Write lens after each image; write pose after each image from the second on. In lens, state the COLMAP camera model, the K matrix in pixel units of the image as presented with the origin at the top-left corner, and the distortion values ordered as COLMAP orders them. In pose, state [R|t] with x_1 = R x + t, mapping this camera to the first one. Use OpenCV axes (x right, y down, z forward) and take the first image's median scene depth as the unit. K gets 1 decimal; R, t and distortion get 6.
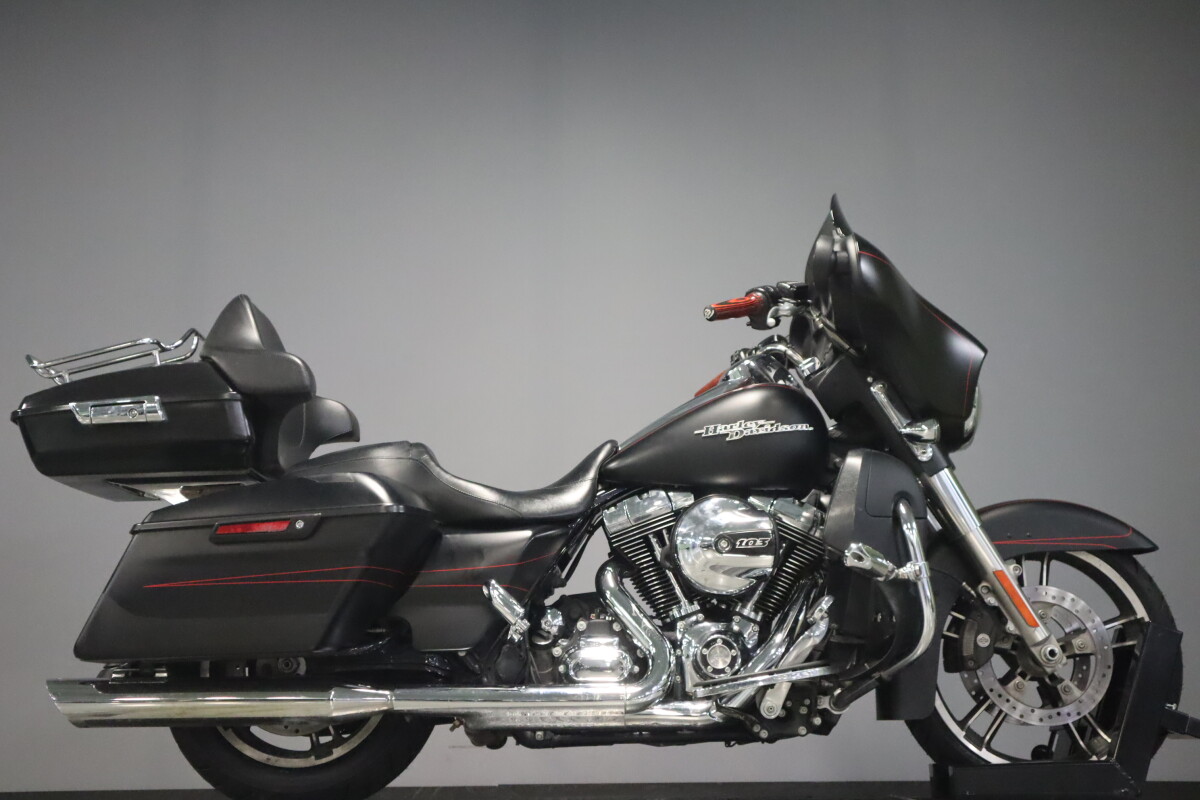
lens RADIAL K [[1568.2, 0, 600.0], [0, 1568.2, 400.0], [0, 0, 1]] dist [0.026737, 0.001082]
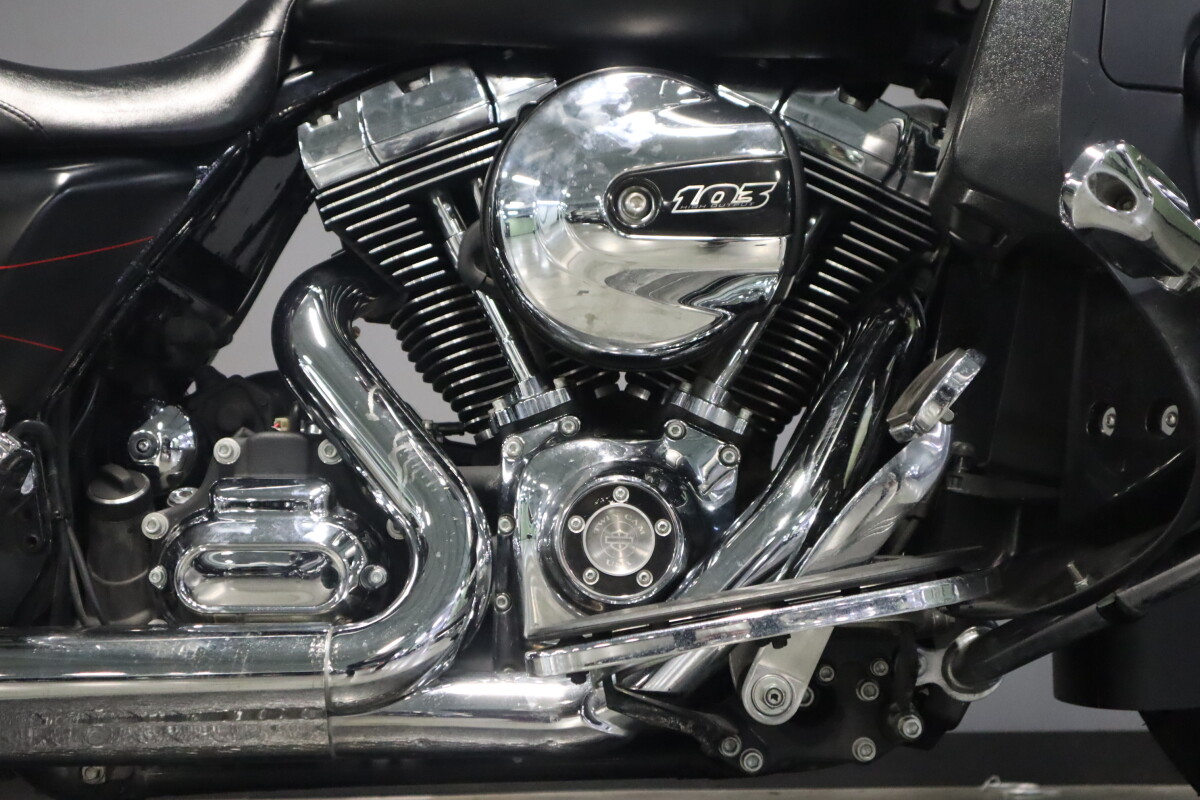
lens RADIAL K [[1762.8, 0, 600.0], [0, 1762.8, 400.0], [0, 0, 1]] dist [0.014862, -0.031835]
pose [[0.999894, -0.004039, 0.014016, 0.065669], [0.002421, 0.993520, 0.113634, 0.090147], [-0.014384, -0.113588, 0.993424, 0.622961]]
